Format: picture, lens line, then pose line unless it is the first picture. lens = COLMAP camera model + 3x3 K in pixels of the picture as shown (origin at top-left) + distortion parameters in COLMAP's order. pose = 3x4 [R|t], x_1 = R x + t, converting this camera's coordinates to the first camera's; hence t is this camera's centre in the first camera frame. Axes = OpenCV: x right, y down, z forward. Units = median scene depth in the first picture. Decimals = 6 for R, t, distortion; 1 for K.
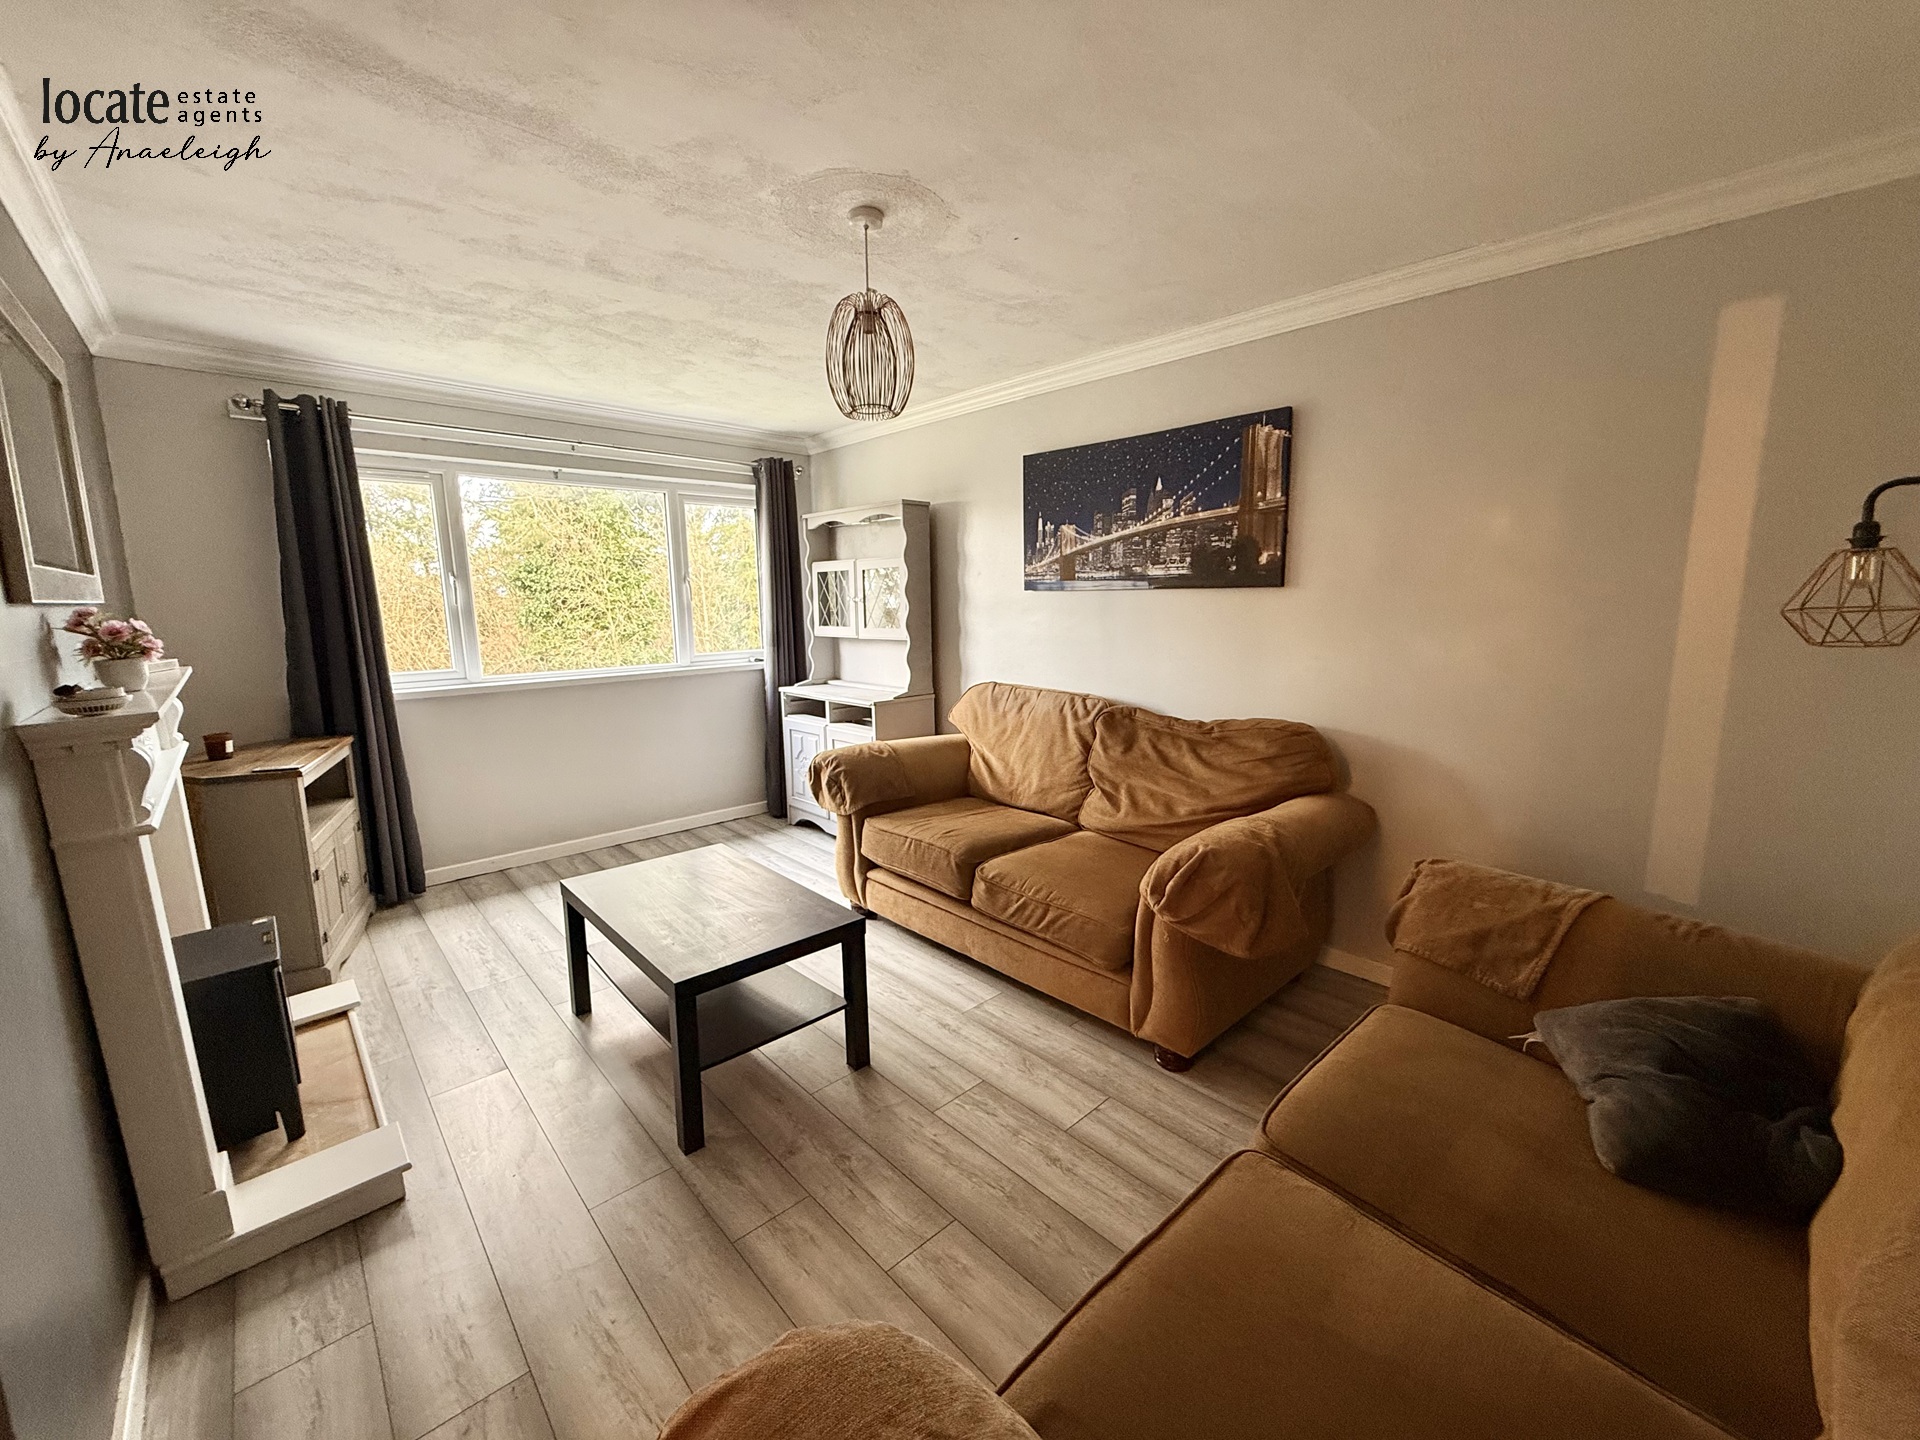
lens RADIAL K [[758.5, 0, 954.3], [0, 758.5, 721.7], [0, 0, 1]] dist [-0.001461, 0.000343]
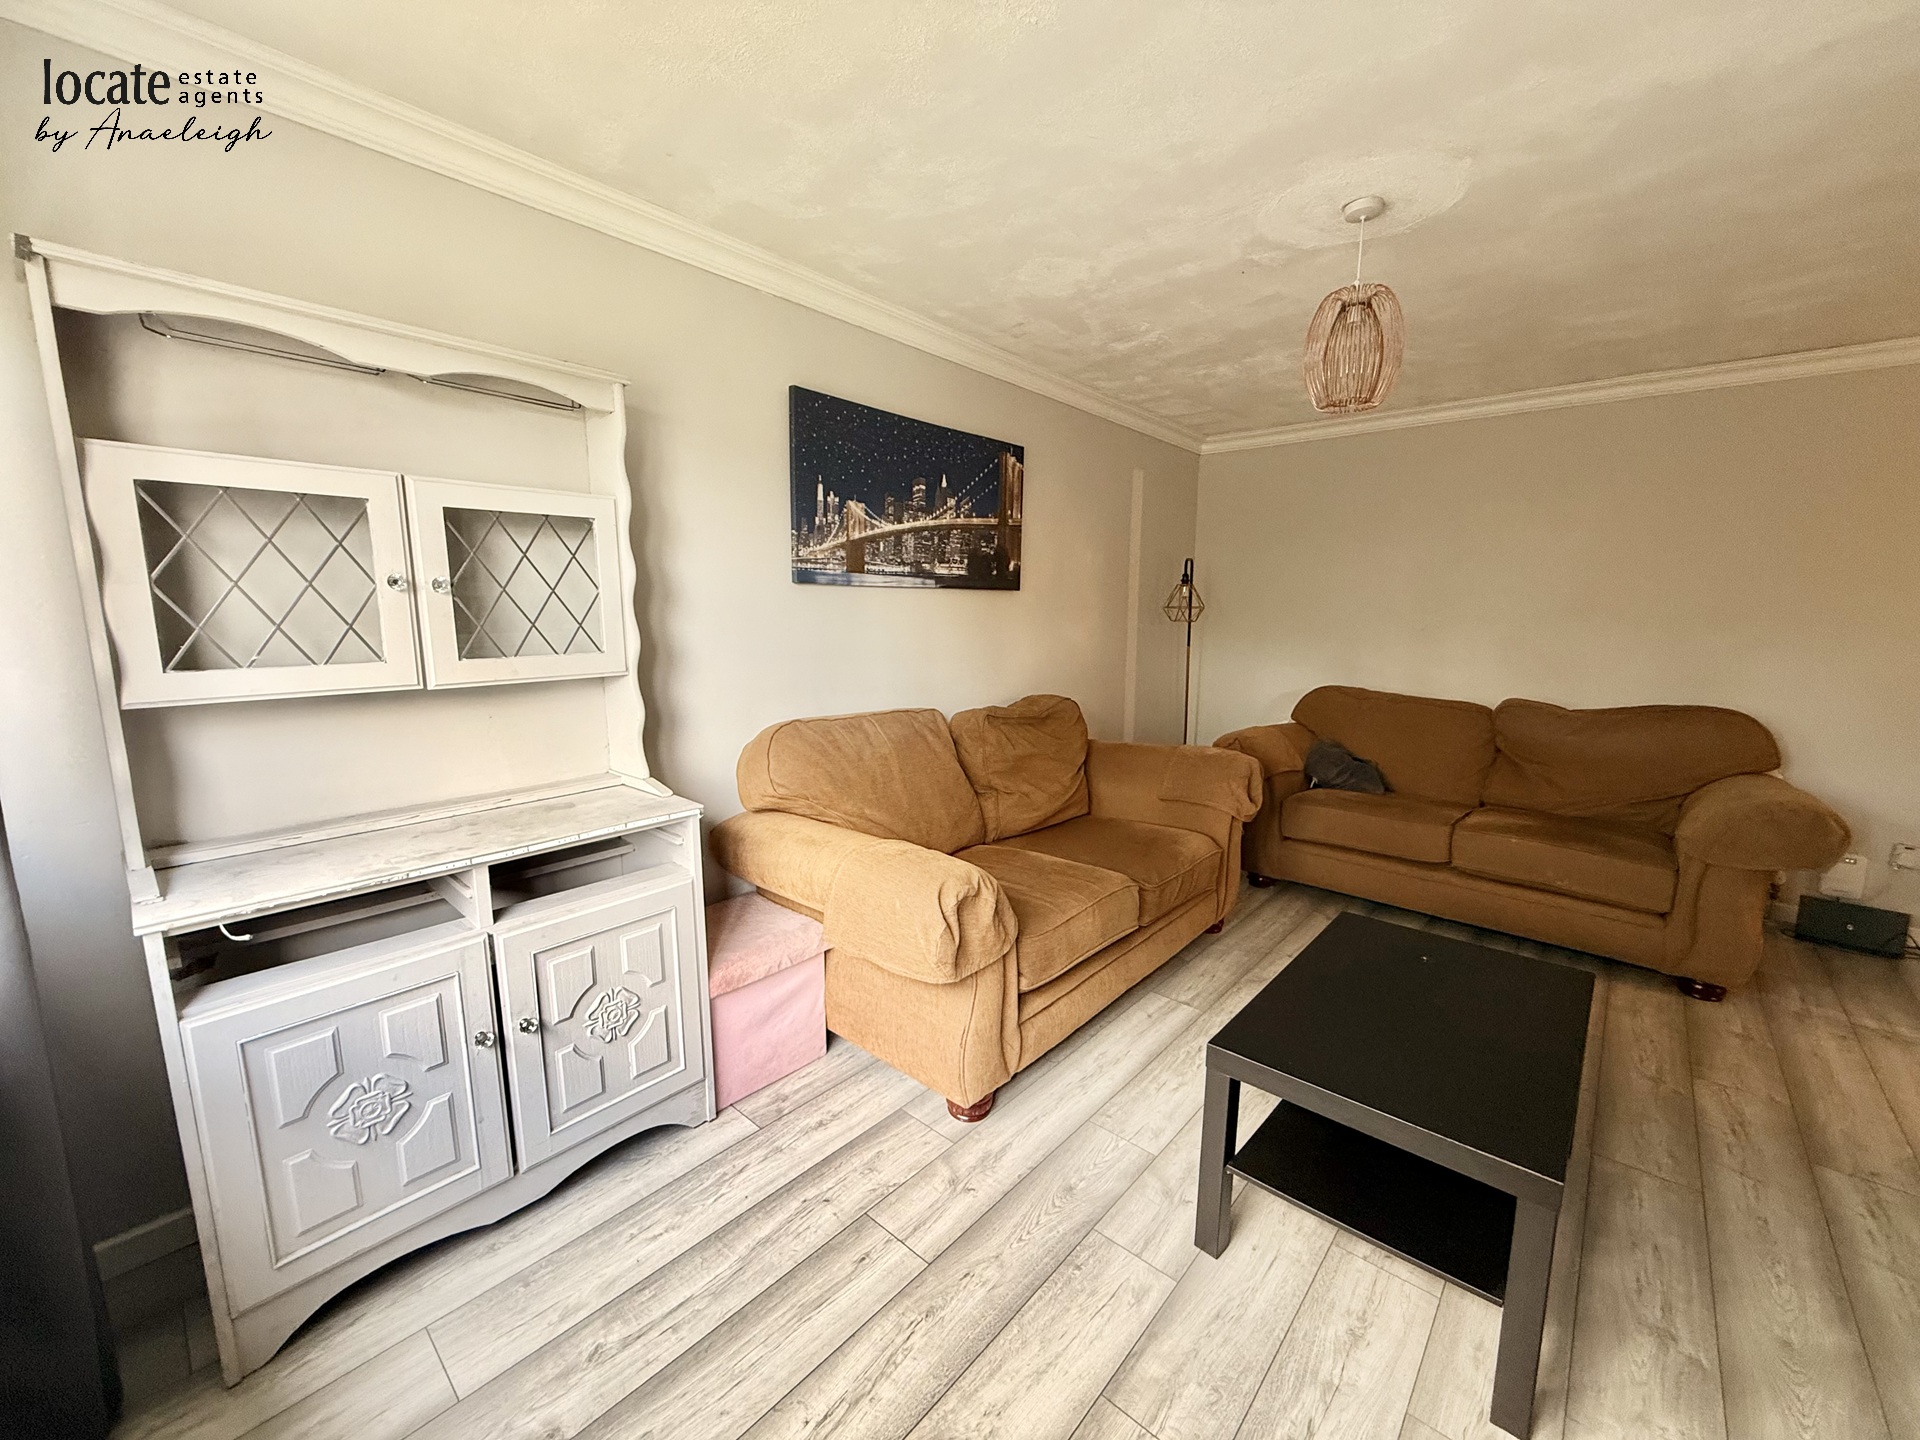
lens RADIAL K [[758.5, 0, 954.3], [0, 758.5, 721.7], [0, 0, 1]] dist [-0.001461, 0.000343]
pose [[-0.089734, -0.142986, 0.985648, -0.697305], [0.155913, 0.975423, 0.155697, -0.151803], [-0.983686, 0.167647, -0.065235, 1.041903]]
